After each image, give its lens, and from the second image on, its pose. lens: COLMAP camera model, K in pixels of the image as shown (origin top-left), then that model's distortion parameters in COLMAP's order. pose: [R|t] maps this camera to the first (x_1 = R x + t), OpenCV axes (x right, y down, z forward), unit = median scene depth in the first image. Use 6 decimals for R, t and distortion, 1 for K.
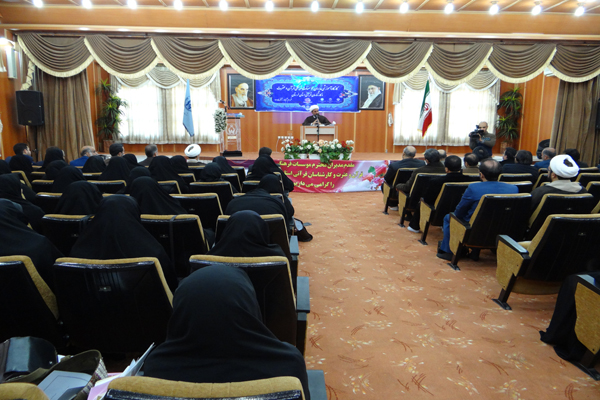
lens RADIAL K [[464.1, 0, 300.0], [0, 464.1, 200.0], [0, 0, 1]] dist [-0.004442, -0.004428]
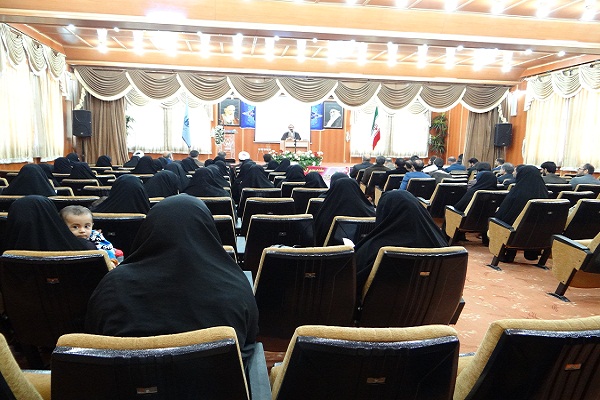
lens RADIAL K [[464.1, 0, 300.0], [0, 464.1, 200.0], [0, 0, 1]] dist [-0.004442, -0.004428]
pose [[0.994150, 0.001559, 0.107995, -0.100584], [0.002140, 0.999415, -0.034125, 0.059087], [-0.107985, 0.034157, 0.993566, -0.330886]]
